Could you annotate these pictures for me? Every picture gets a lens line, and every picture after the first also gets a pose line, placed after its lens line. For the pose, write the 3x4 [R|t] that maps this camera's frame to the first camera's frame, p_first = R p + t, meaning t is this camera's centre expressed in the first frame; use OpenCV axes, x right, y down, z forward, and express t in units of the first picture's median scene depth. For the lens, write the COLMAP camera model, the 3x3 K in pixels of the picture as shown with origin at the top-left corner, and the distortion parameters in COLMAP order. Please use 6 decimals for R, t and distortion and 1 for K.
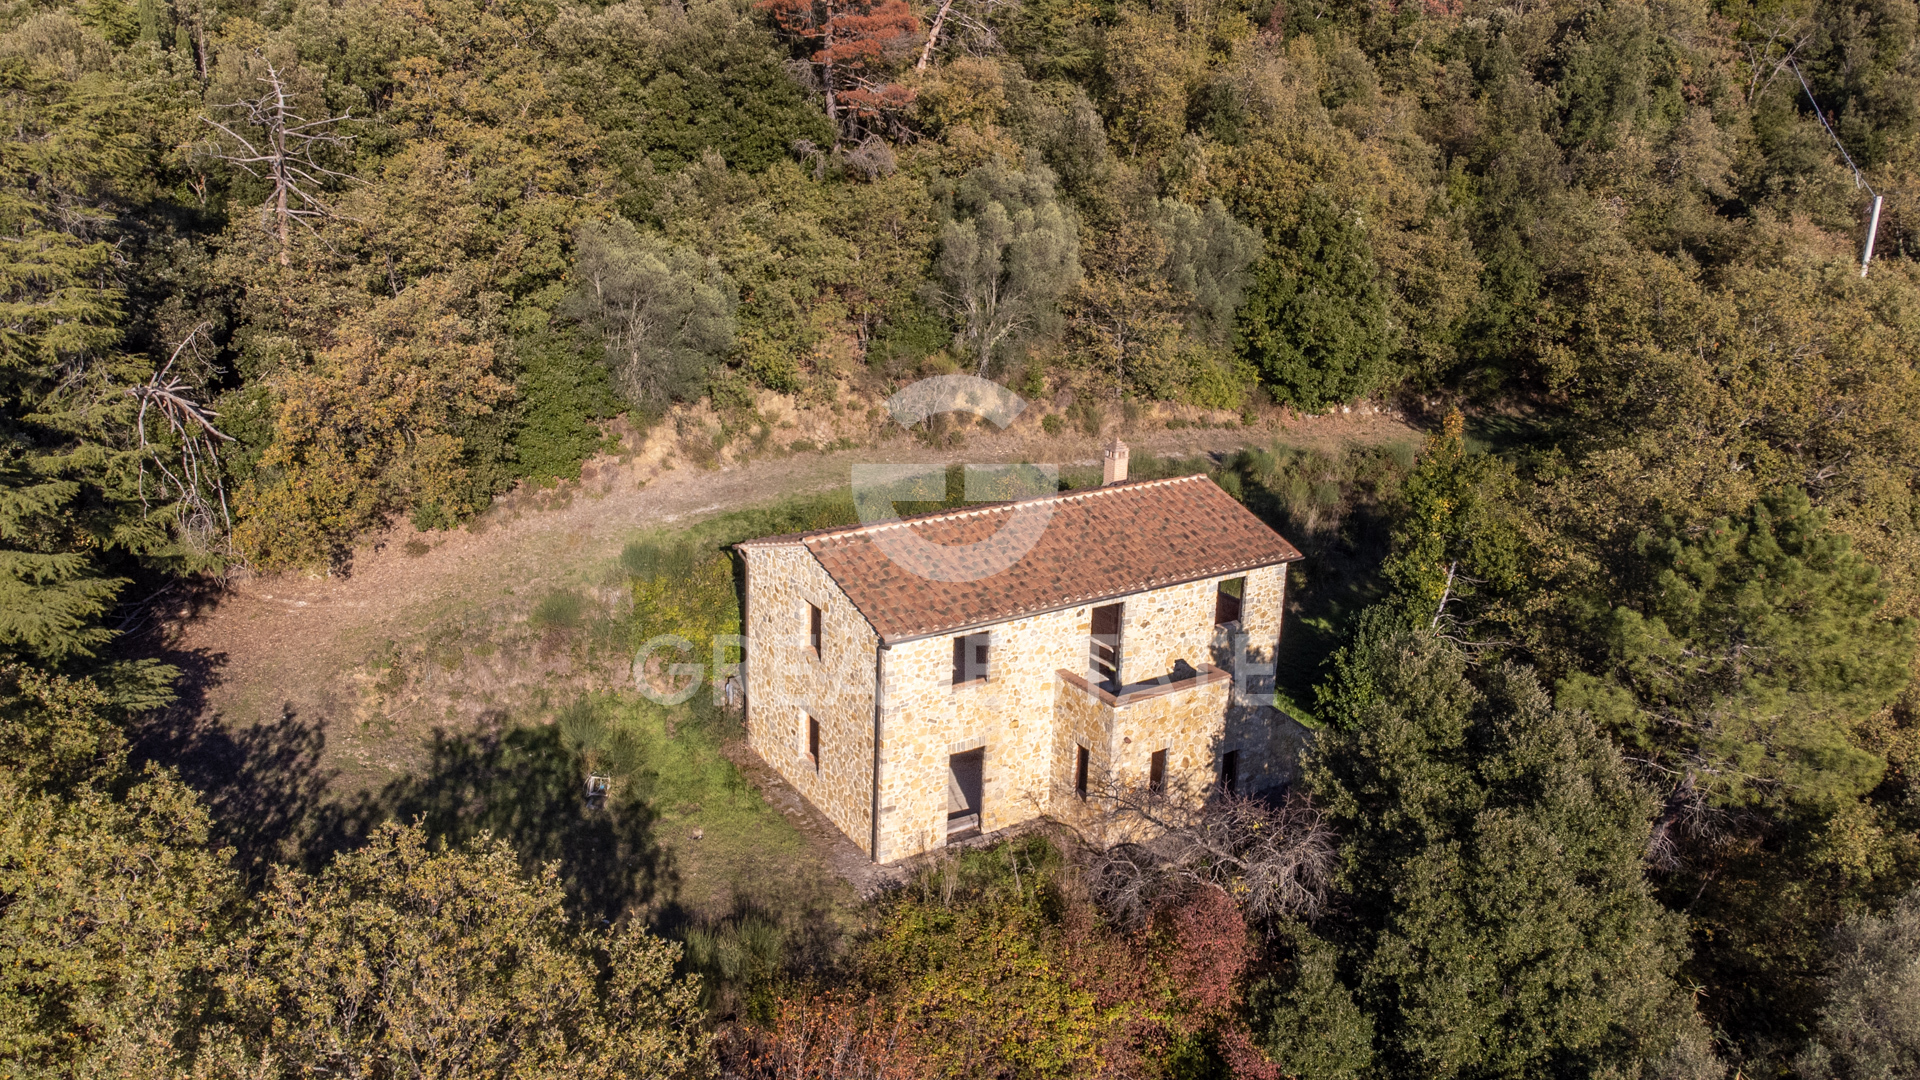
lens RADIAL K [[1425.0, 0, 932.4], [0, 1425.0, 500.1], [0, 0, 1]] dist [0.030491, 0.005889]
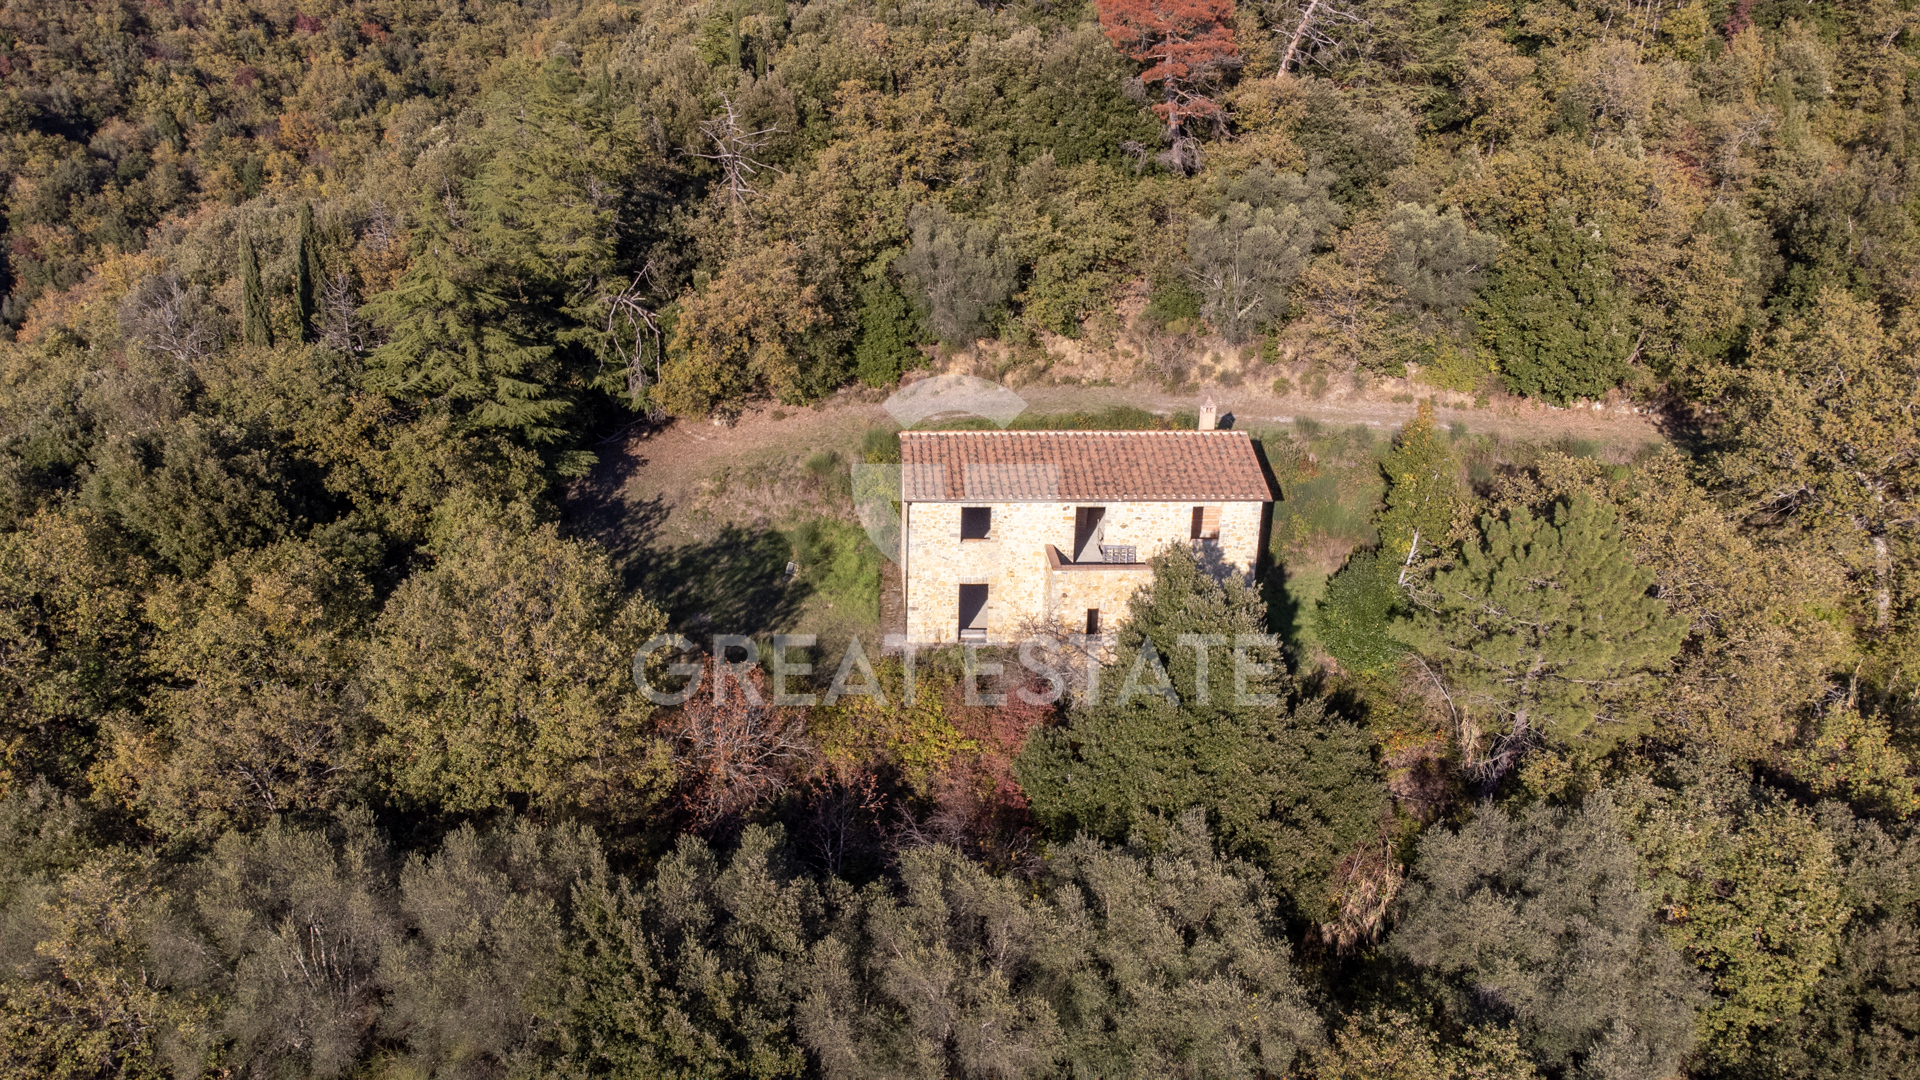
lens RADIAL K [[1425.0, 0, 963.0], [0, 1425.0, 528.6], [0, 0, 1]] dist [0.030491, 0.005889]
pose [[0.869768, 0.161465, -0.466297, 0.626021], [-0.129278, 0.986507, 0.100459, -0.029499], [0.476225, -0.027095, 0.878906, -0.296501]]
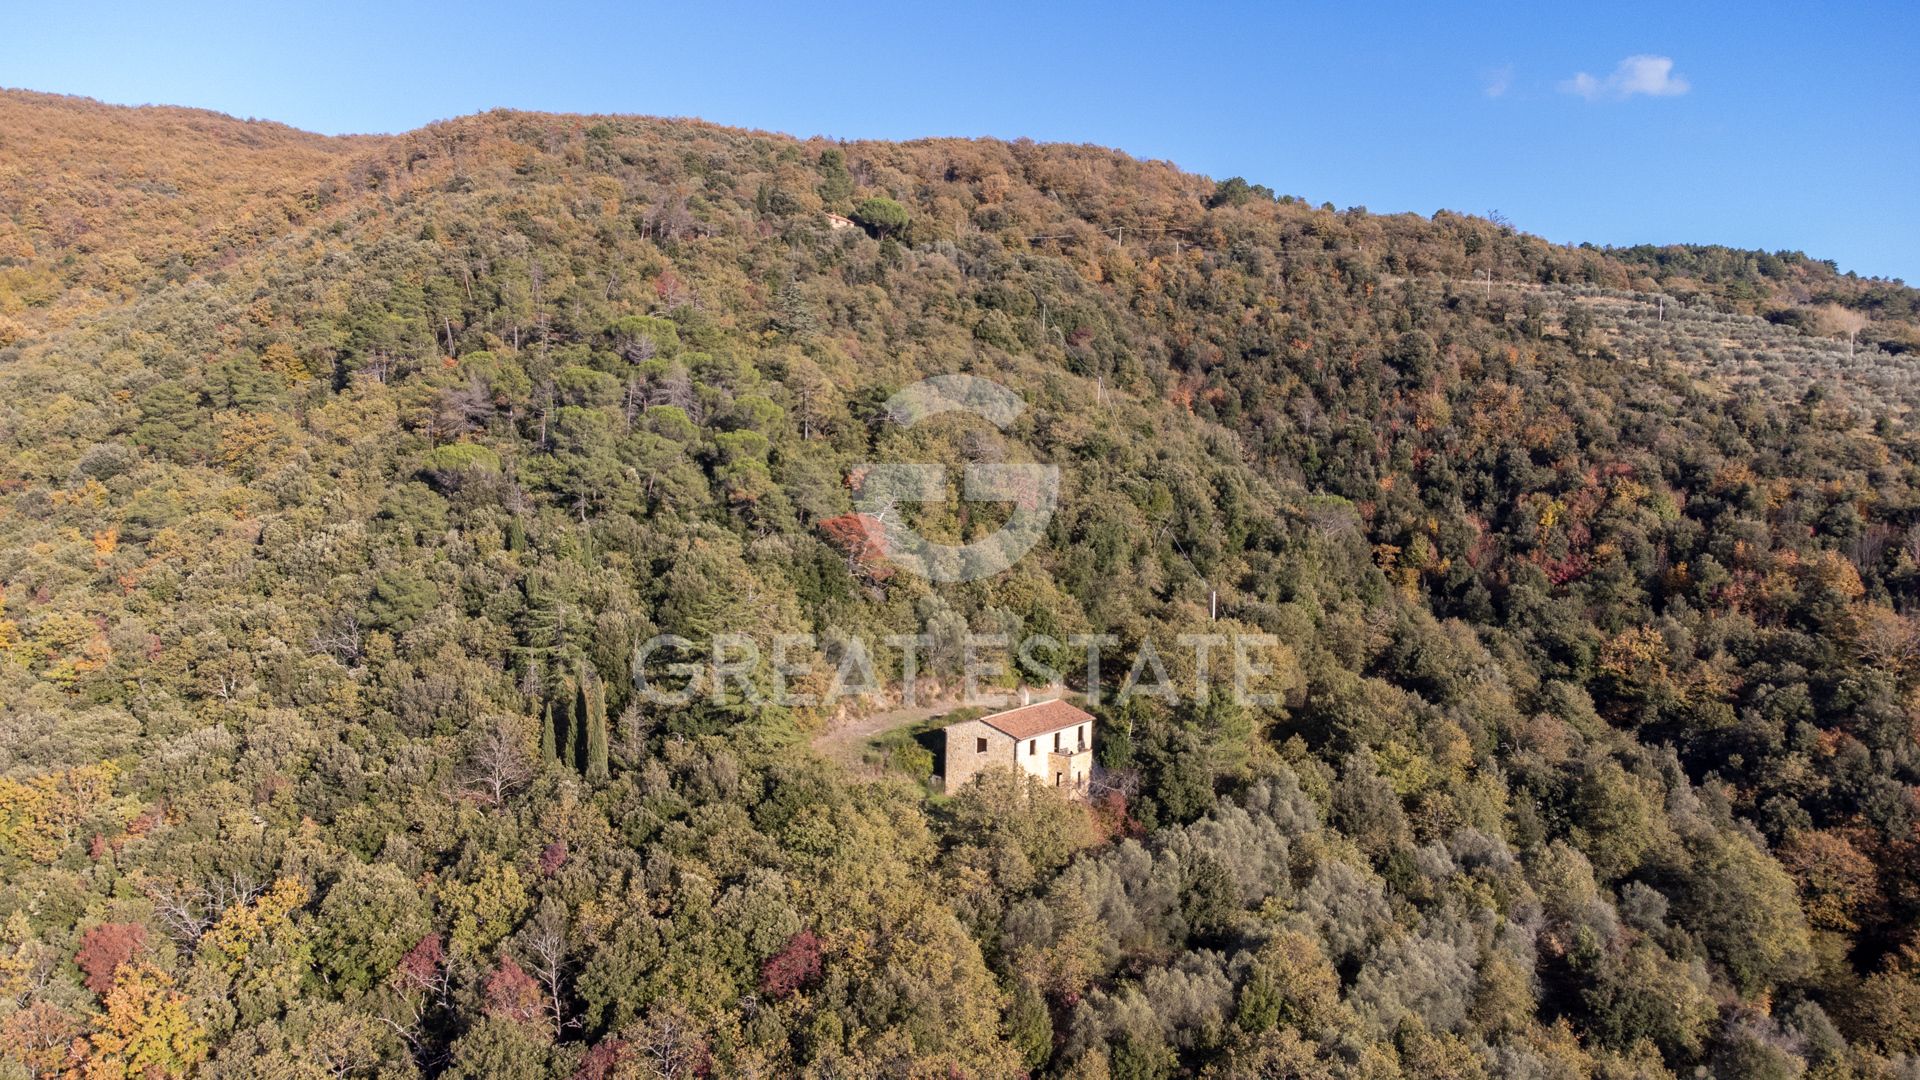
lens RADIAL K [[1425.0, 0, 965.3], [0, 1425.0, 539.0], [0, 0, 1]] dist [0.030491, 0.005889]
pose [[0.911005, -0.021845, 0.411817, -1.333997], [0.110772, 0.974860, -0.193333, 0.233659], [-0.397240, 0.221745, 0.890522, -1.858047]]
